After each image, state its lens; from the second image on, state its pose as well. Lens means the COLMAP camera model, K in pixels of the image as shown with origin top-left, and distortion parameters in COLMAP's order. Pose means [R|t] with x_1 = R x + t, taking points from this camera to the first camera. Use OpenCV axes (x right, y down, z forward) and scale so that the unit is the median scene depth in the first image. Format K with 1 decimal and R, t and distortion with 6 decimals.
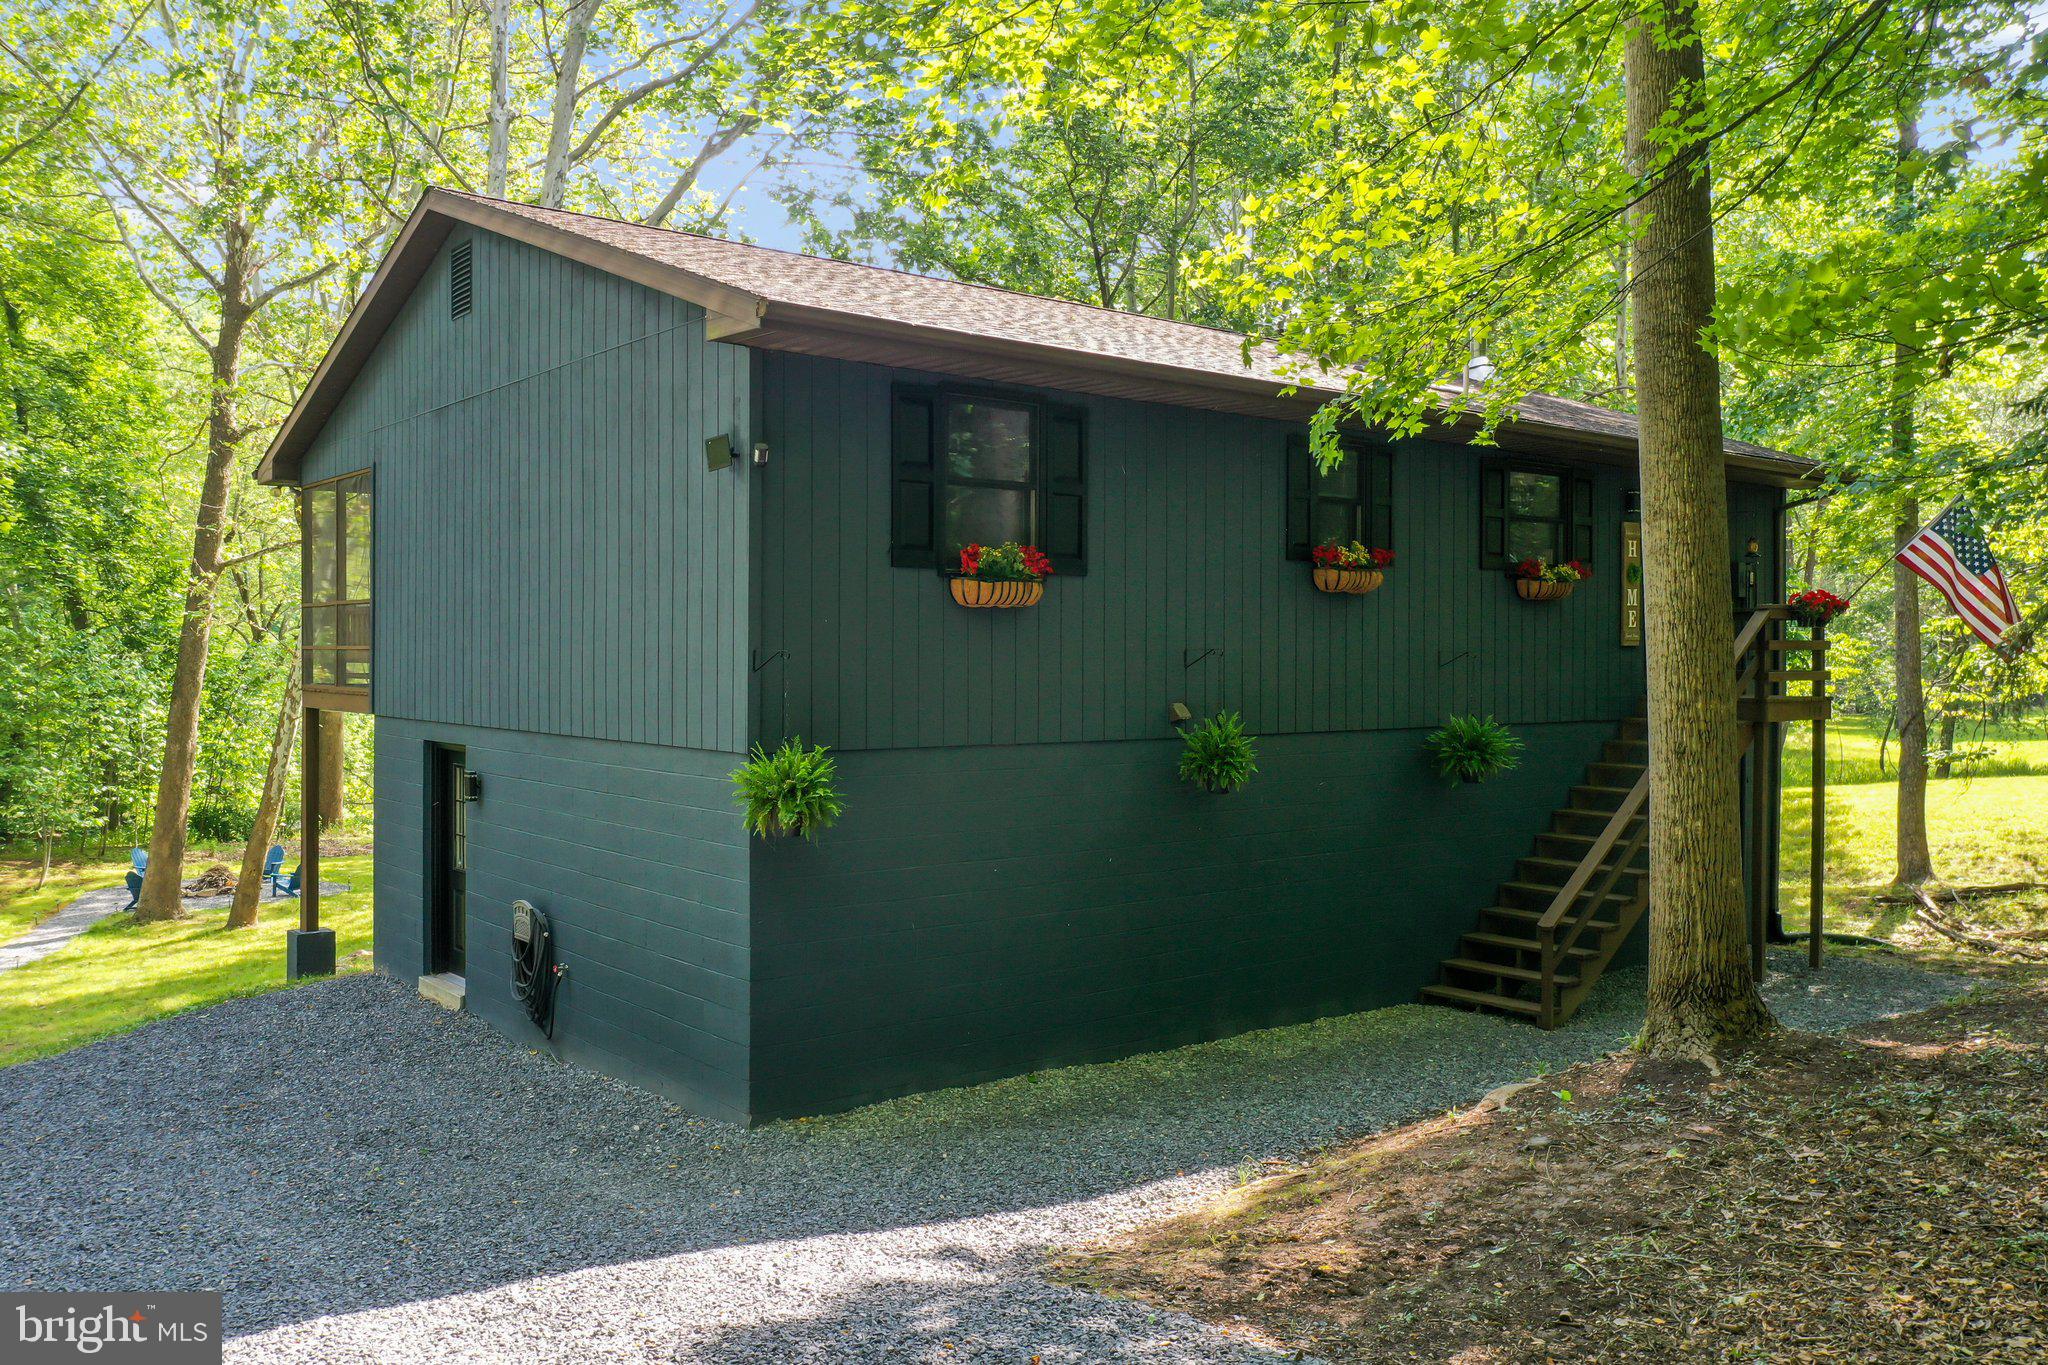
lens RADIAL K [[1643.7, 0, 1012.4], [0, 1643.7, 685.6], [0, 0, 1]] dist [-0.023867, -0.004449]
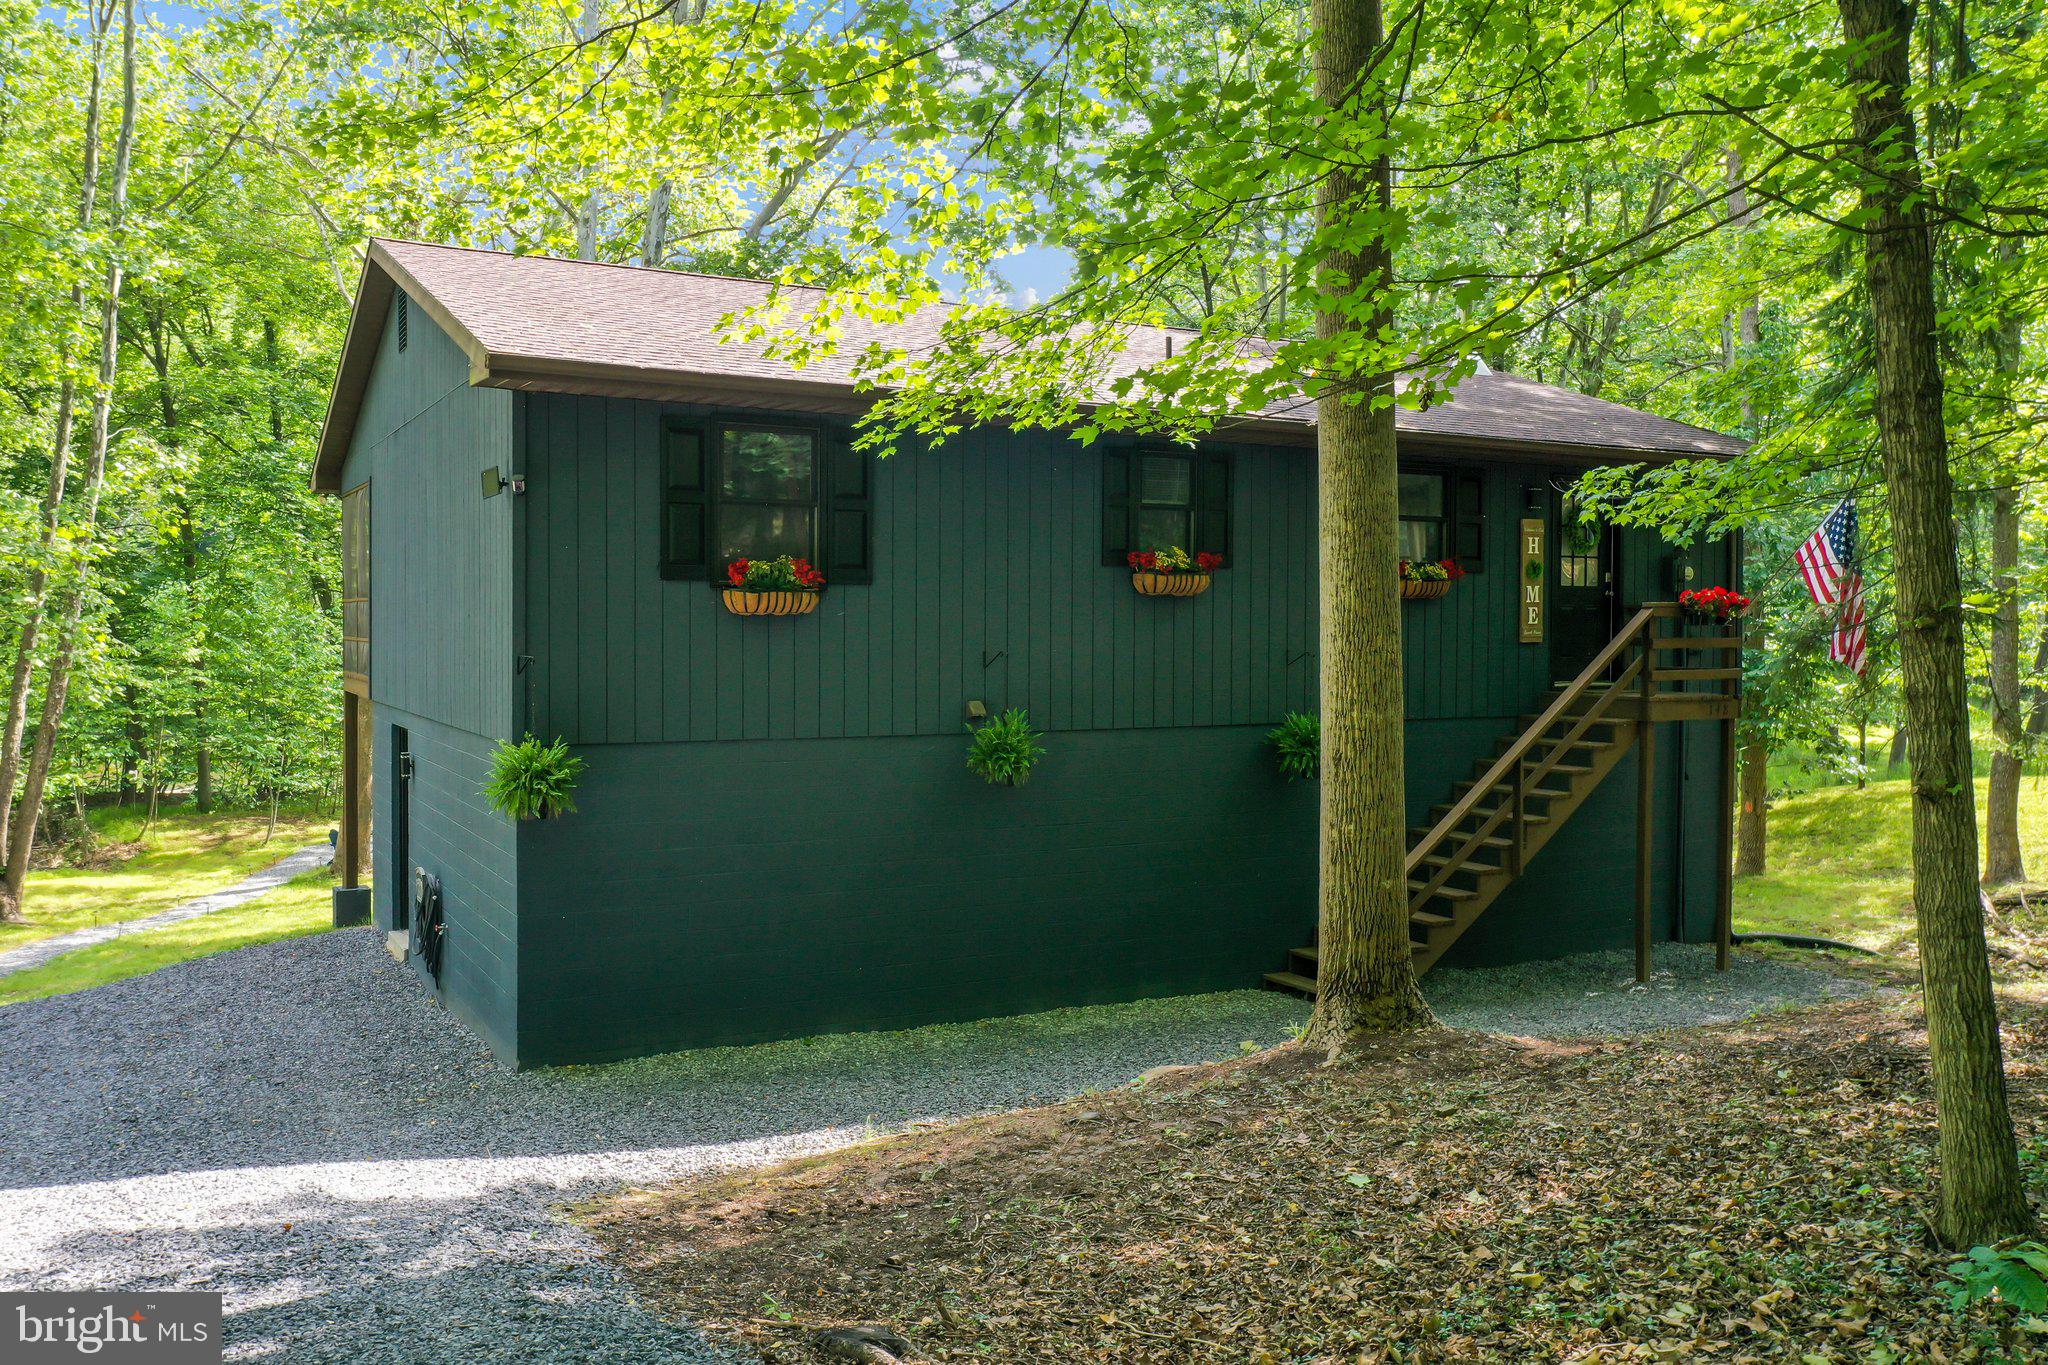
lens RADIAL K [[1643.7, 0, 1012.4], [0, 1643.7, 685.6], [0, 0, 1]] dist [-0.023867, -0.004449]
pose [[0.985950, 0.007978, -0.166849, 0.334808], [-0.004976, 0.999818, 0.018404, -0.021342], [0.166965, -0.017316, 0.985811, -0.062690]]
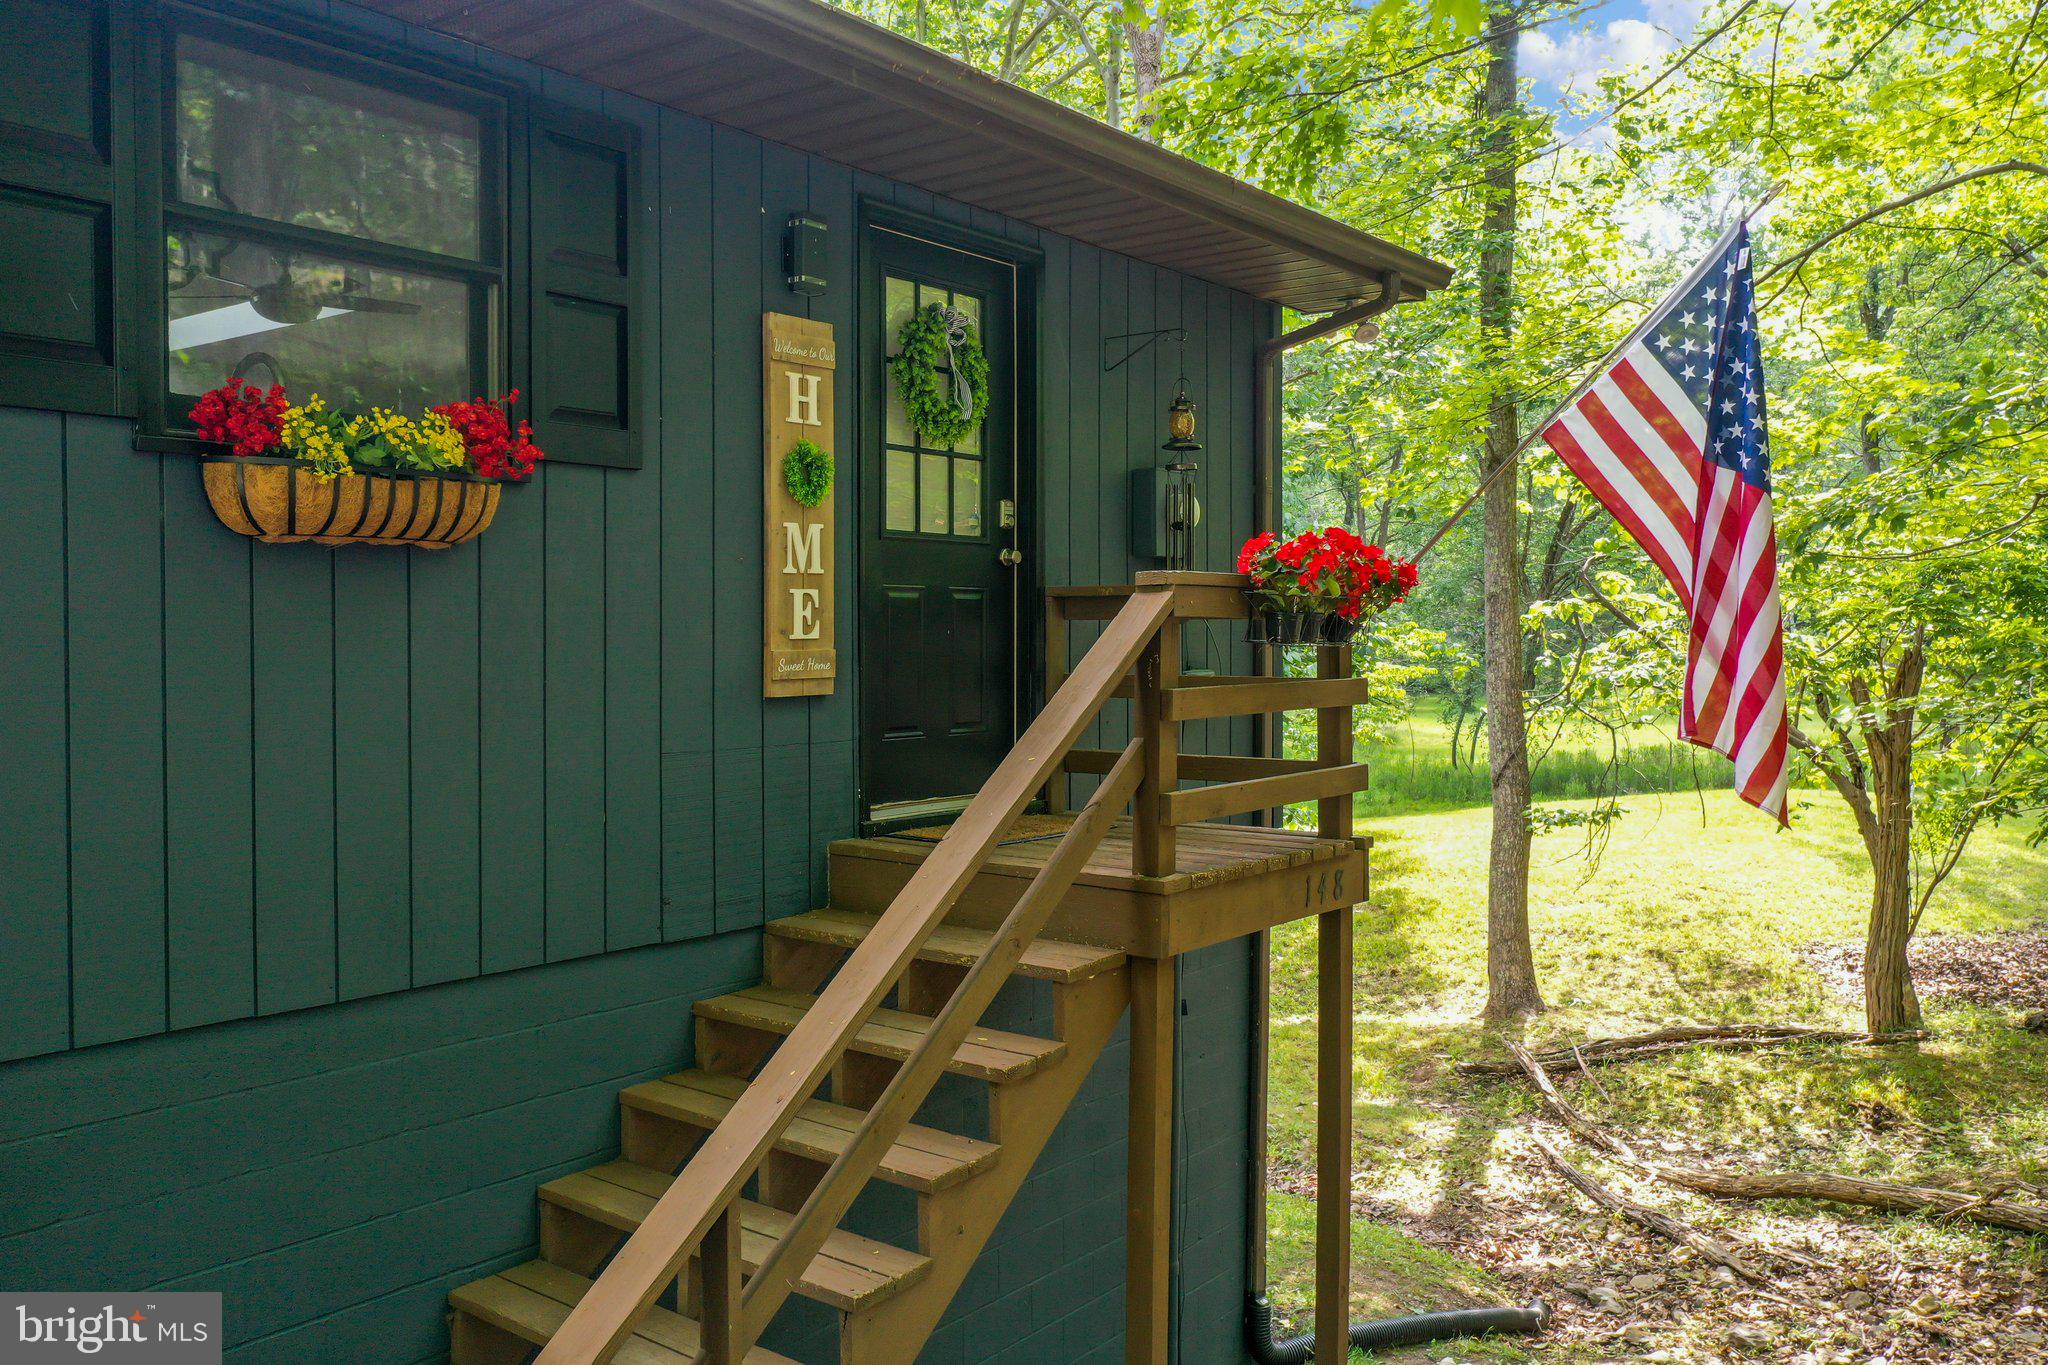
lens RADIAL K [[1643.7, 0, 1012.4], [0, 1643.7, 685.6], [0, 0, 1]] dist [-0.023867, -0.004449]
pose [[0.974197, -0.002575, 0.225684, 0.497236], [-0.000750, 0.999893, 0.014643, -0.044981], [-0.225697, -0.014435, 0.974091, 0.965401]]
